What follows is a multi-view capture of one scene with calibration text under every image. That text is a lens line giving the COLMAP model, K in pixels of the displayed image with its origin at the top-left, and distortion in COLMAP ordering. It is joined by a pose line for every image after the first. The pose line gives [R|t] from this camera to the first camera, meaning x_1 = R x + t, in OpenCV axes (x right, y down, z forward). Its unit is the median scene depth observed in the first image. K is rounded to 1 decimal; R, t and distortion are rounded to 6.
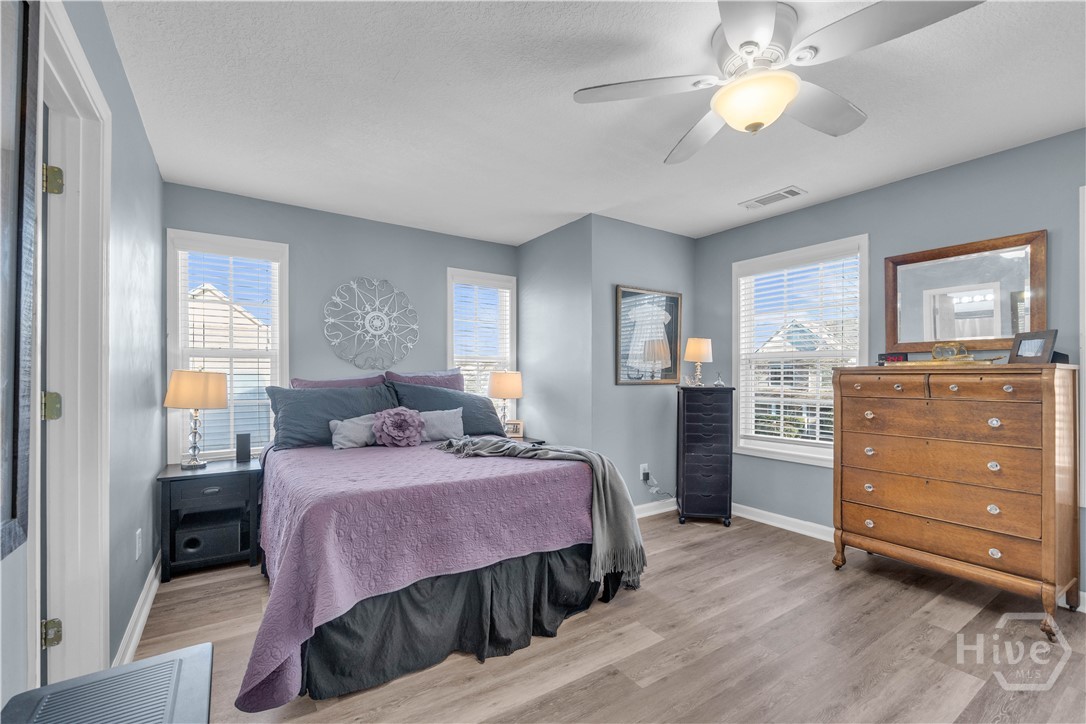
lens RADIAL K [[459.4, 0, 544.2], [0, 459.4, 369.2], [0, 0, 1]] dist [-0.011063, 0.000708]
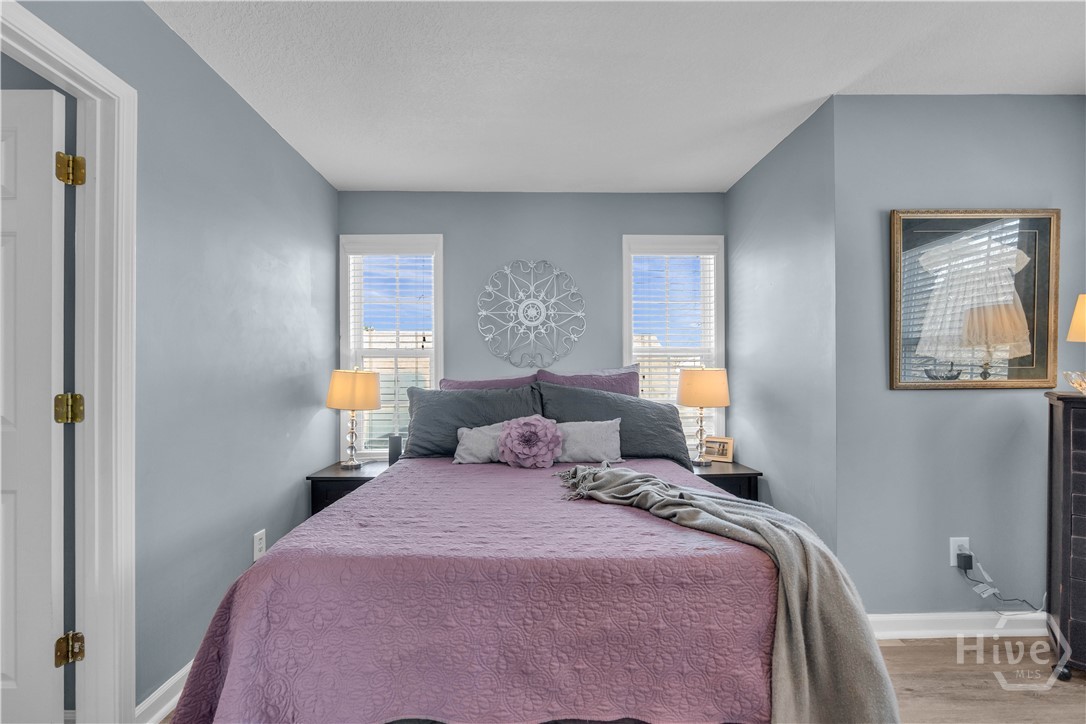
lens RADIAL K [[459.4, 0, 536.1], [0, 459.4, 372.5], [0, 0, 1]] dist [-0.011063, 0.000708]
pose [[0.836281, -0.008283, -0.548239, 0.101744], [0.012888, 0.999907, 0.004551, 0.005666], [0.548150, -0.010872, 0.836309, 0.304106]]
